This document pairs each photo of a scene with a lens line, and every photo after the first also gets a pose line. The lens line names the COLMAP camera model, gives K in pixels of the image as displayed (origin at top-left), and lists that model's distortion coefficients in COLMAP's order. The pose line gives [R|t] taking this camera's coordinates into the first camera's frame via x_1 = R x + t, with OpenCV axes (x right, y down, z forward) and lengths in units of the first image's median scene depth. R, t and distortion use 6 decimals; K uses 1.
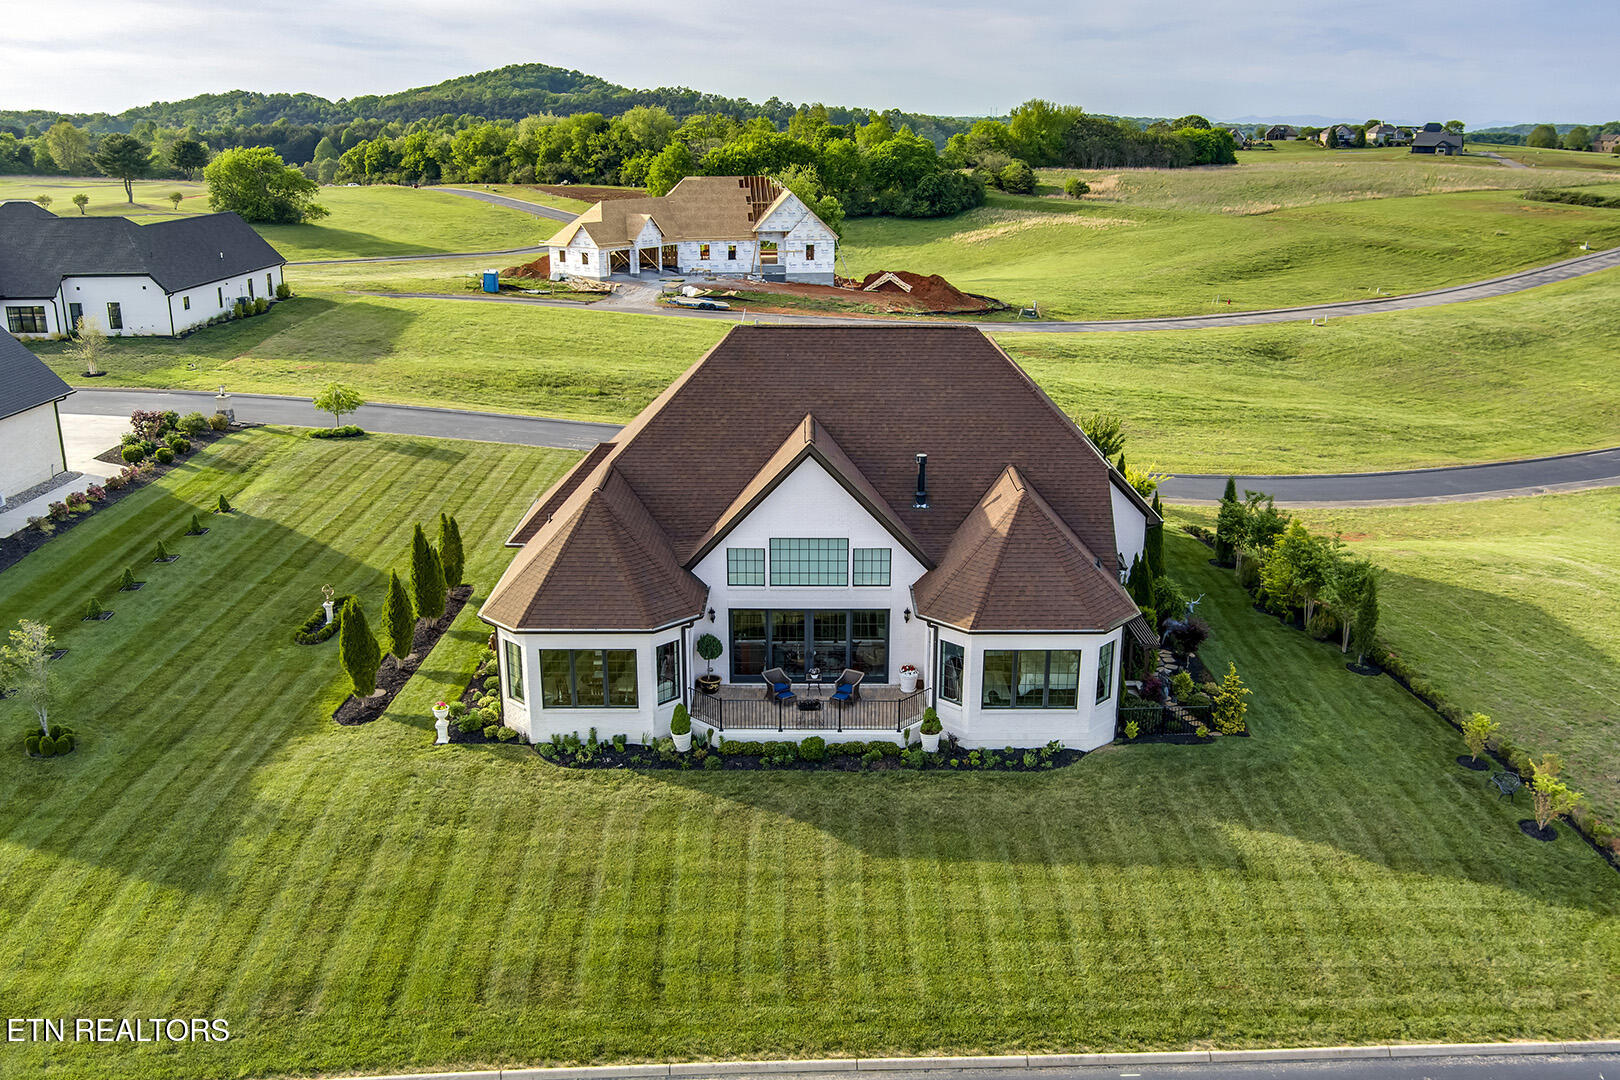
lens RADIAL K [[1357.1, 0, 810.0], [0, 1357.1, 540.0], [0, 0, 1]] dist [-0.066171, 0.007426]
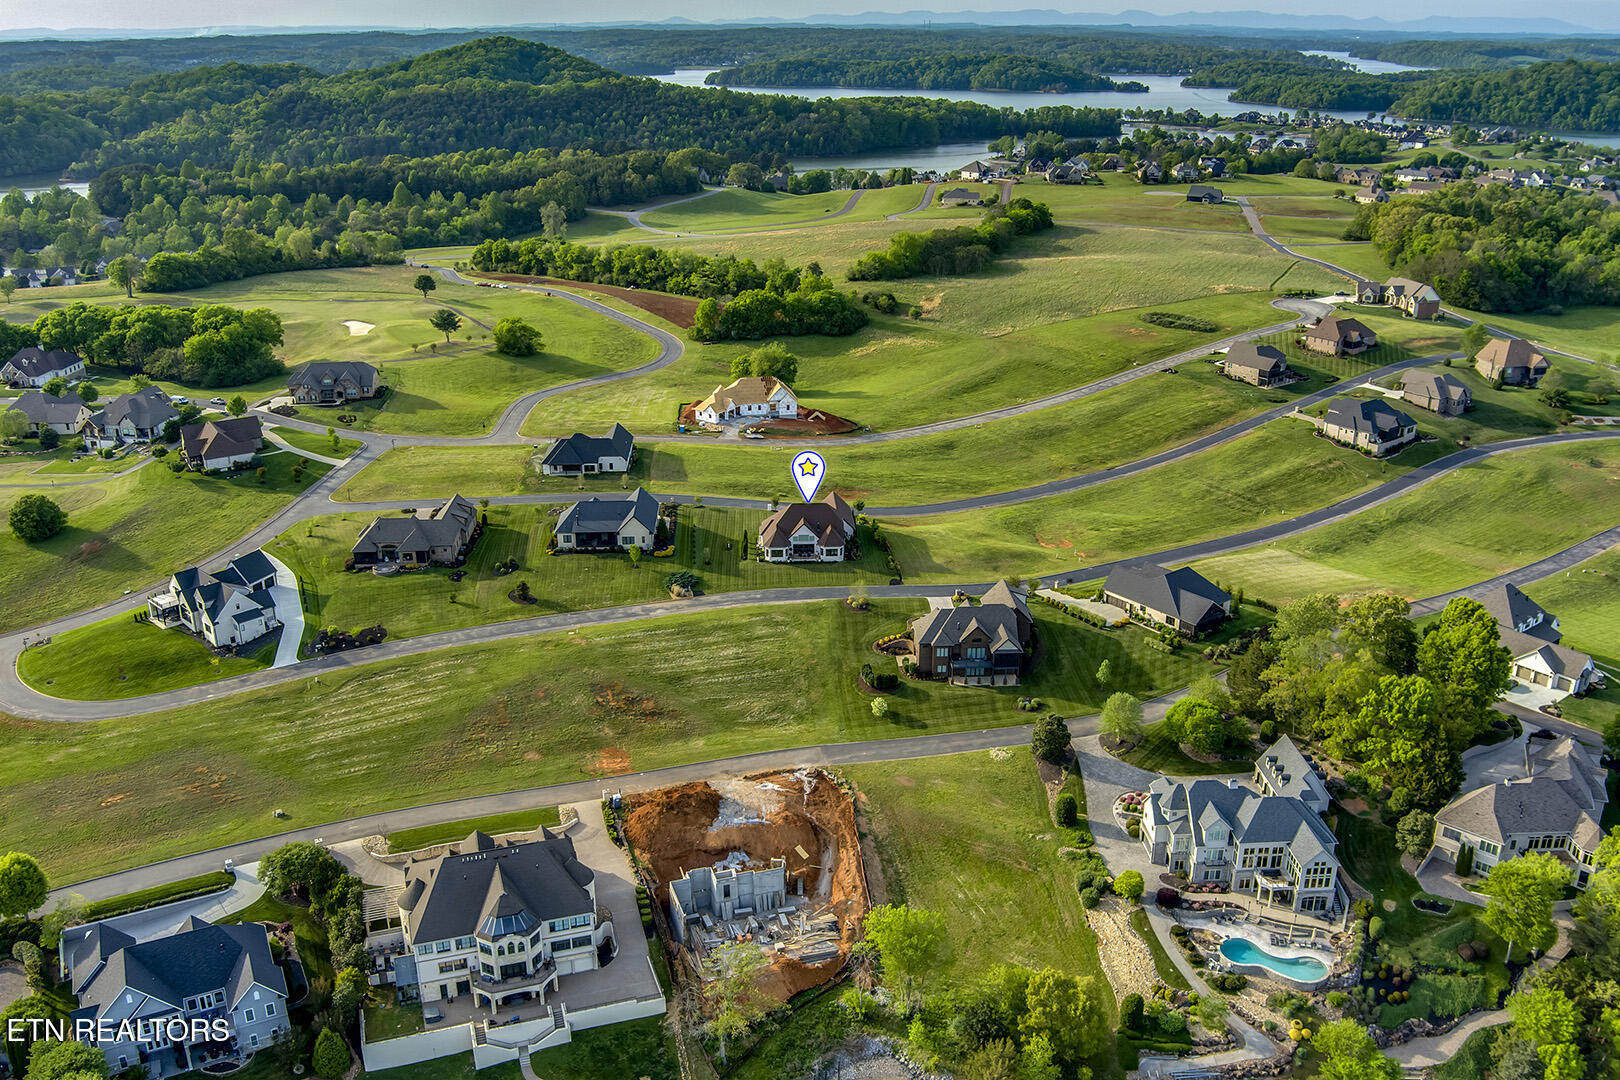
lens RADIAL K [[1357.1, 0, 810.0], [0, 1357.1, 540.0], [0, 0, 1]] dist [-0.066171, 0.007426]
pose [[0.998928, -0.018229, 0.042545, -0.076492], [0.015283, 0.997530, 0.068560, -0.130261], [-0.043689, -0.067836, 0.996739, -1.740202]]
